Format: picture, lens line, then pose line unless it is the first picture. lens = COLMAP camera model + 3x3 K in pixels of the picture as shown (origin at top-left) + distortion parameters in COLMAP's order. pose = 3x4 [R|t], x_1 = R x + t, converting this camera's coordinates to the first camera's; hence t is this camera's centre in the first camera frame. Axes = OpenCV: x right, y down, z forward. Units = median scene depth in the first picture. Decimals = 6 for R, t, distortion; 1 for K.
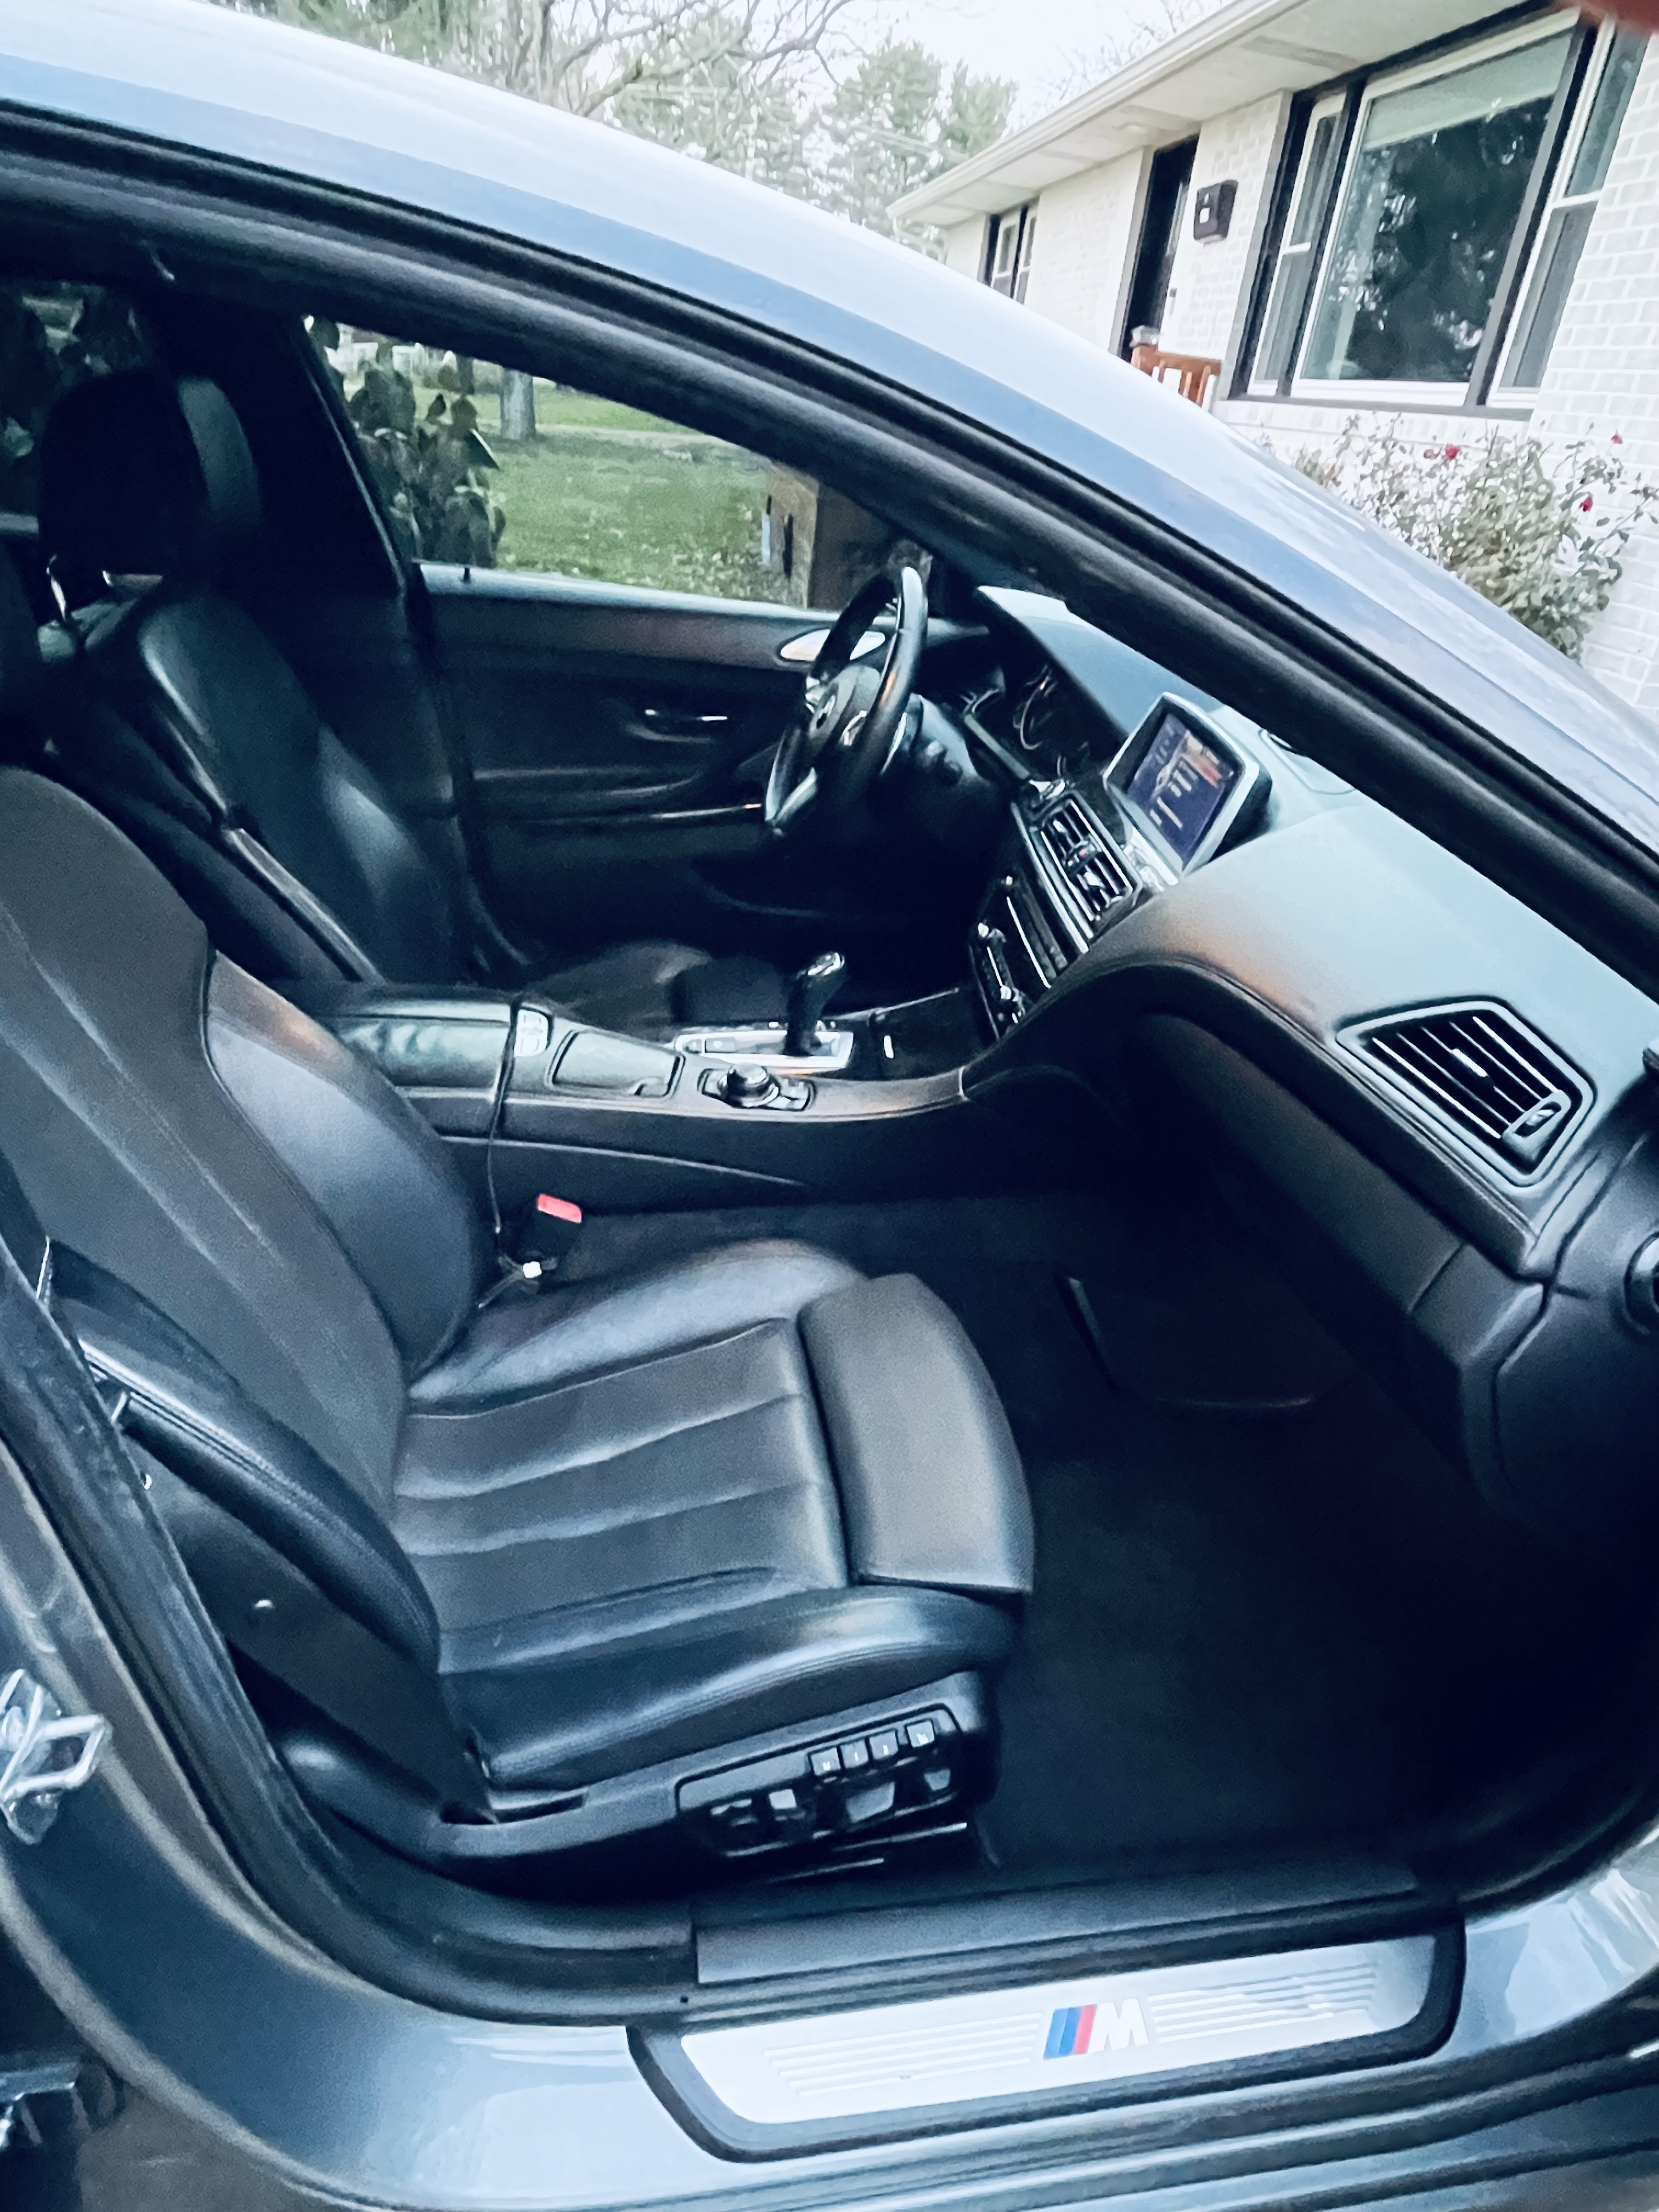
lens RADIAL K [[1306.7, 0, 829.5], [0, 1306.7, 1106.0], [0, 0, 1]] dist [-0.000669, 0.000197]
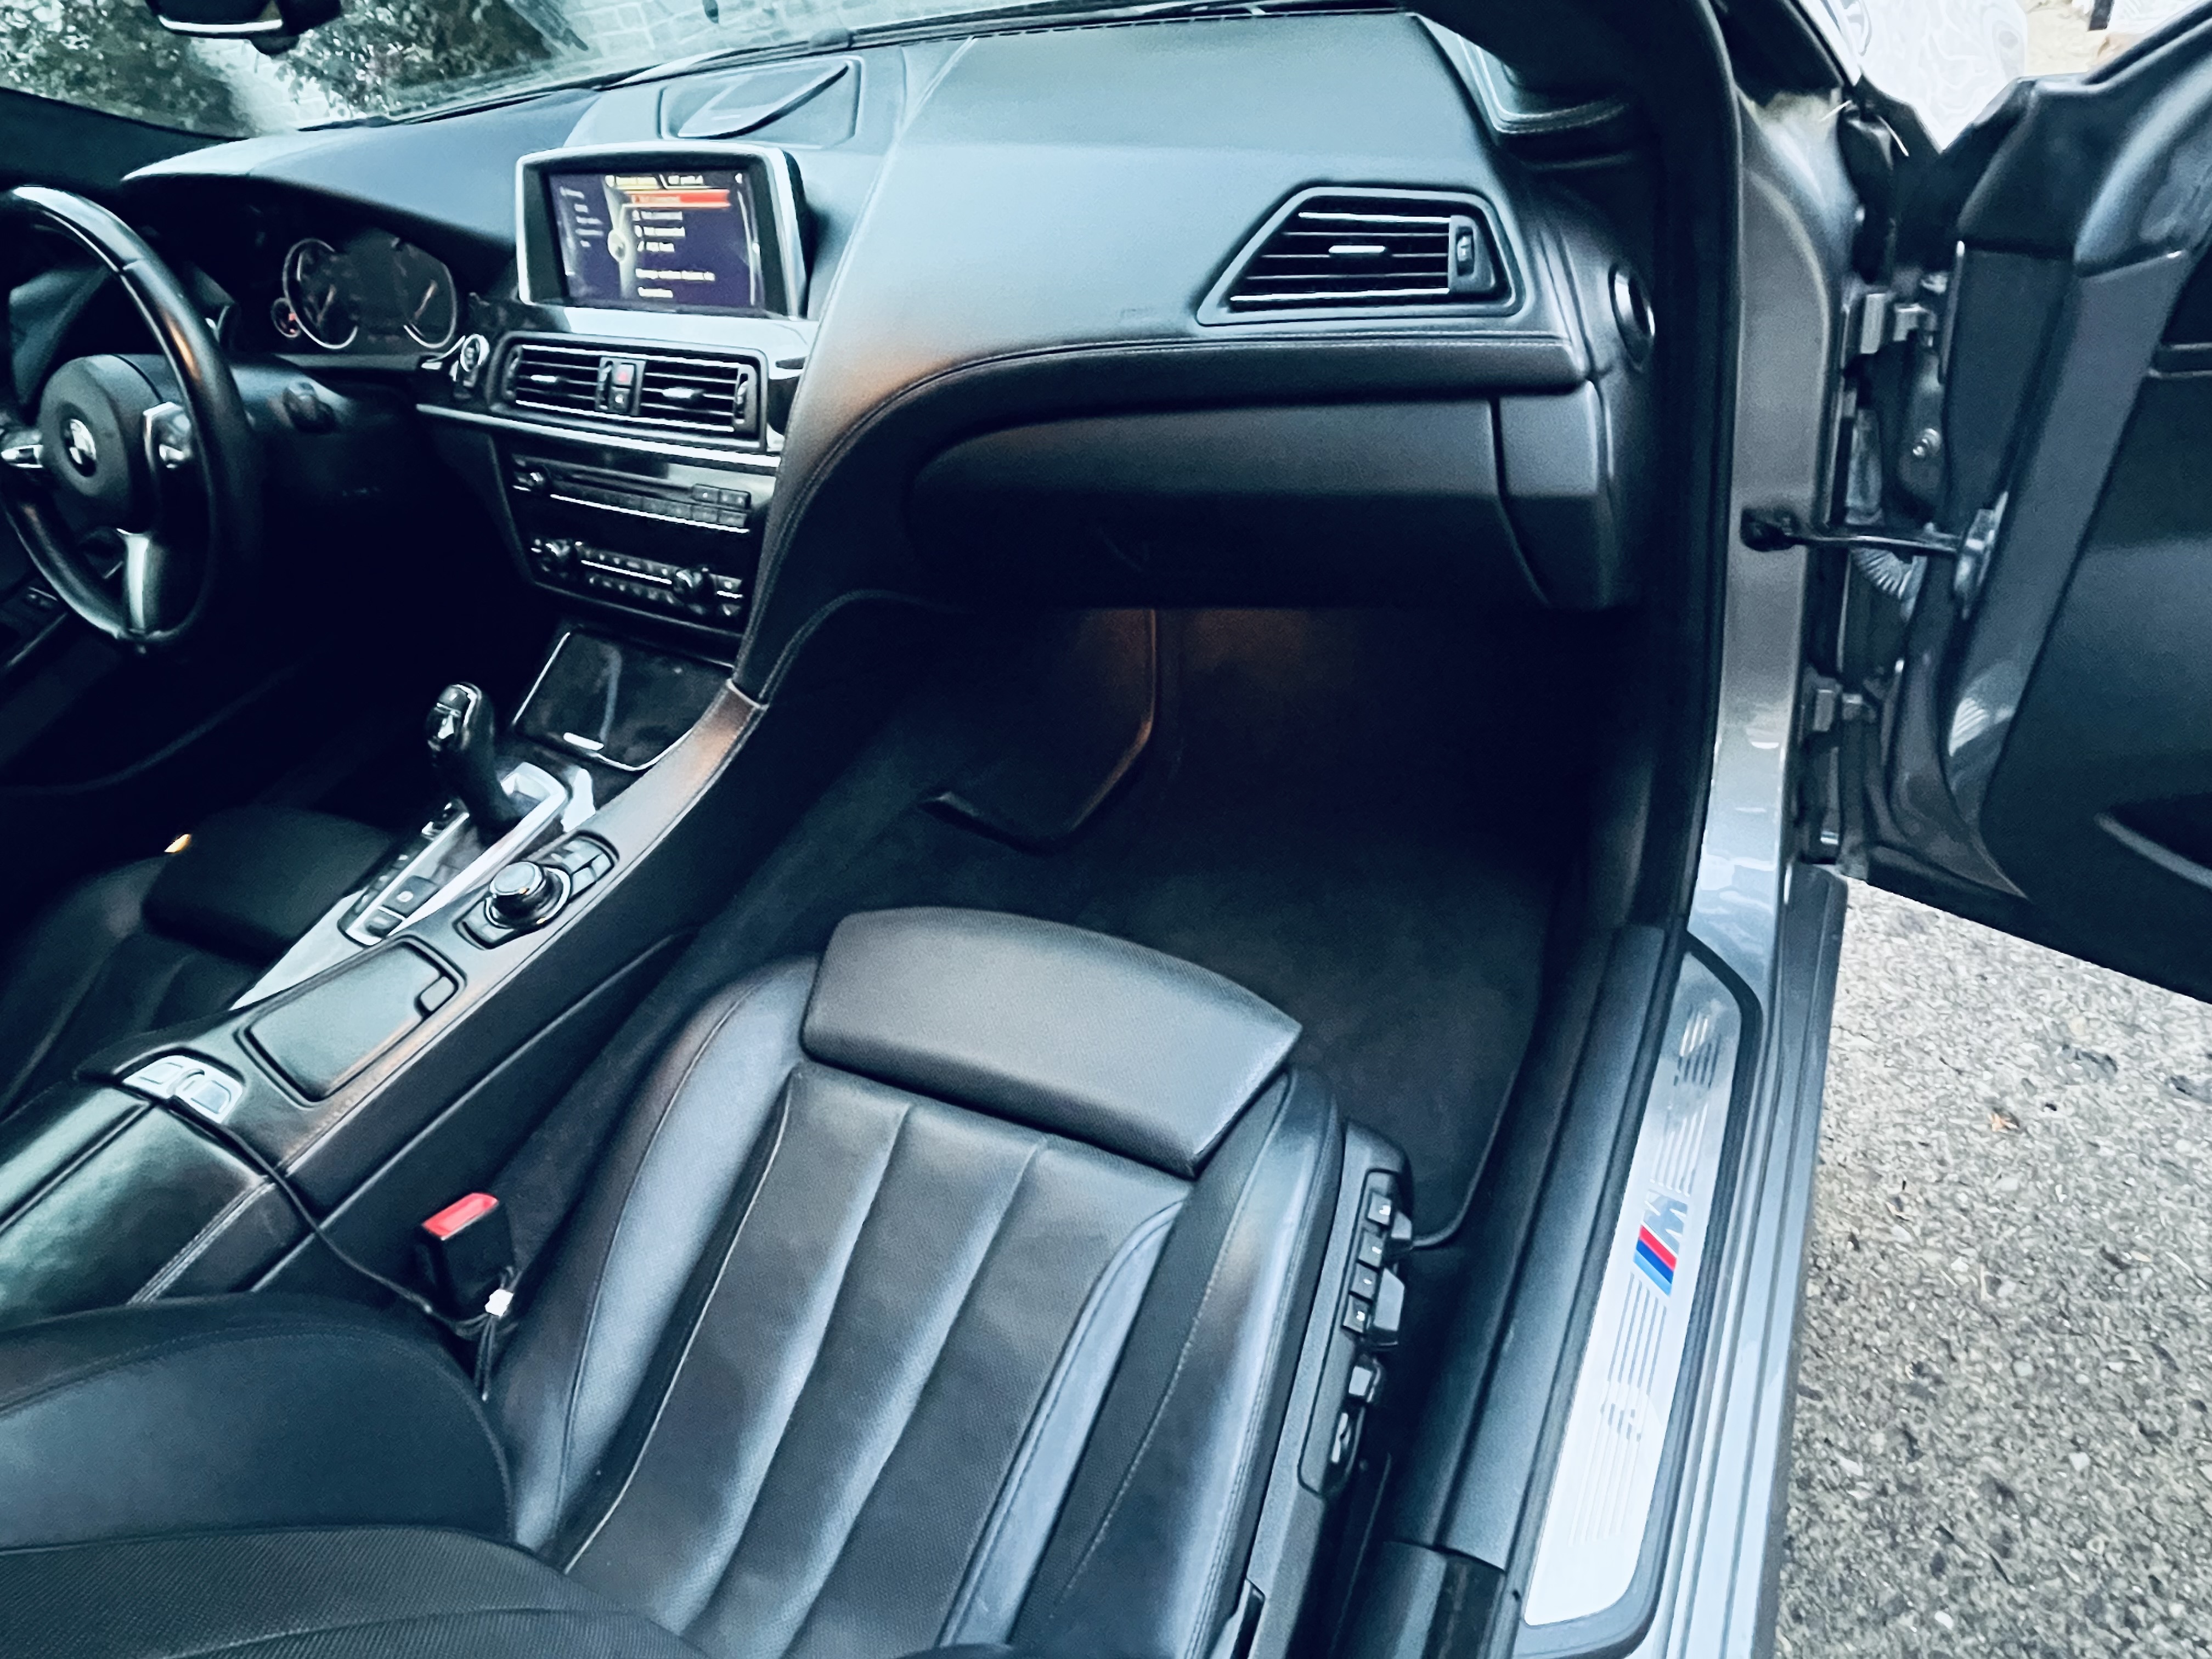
lens RADIAL K [[1348.5, 0, 1106.0], [0, 1348.5, 829.5], [0, 0, 1]] dist [-0.015852, -0.000524]
pose [[0.566591, -0.686122, 0.456301, -0.203300], [0.603991, 0.722505, 0.336425, -0.102445], [-0.560508, 0.084986, 0.823777, 0.221485]]
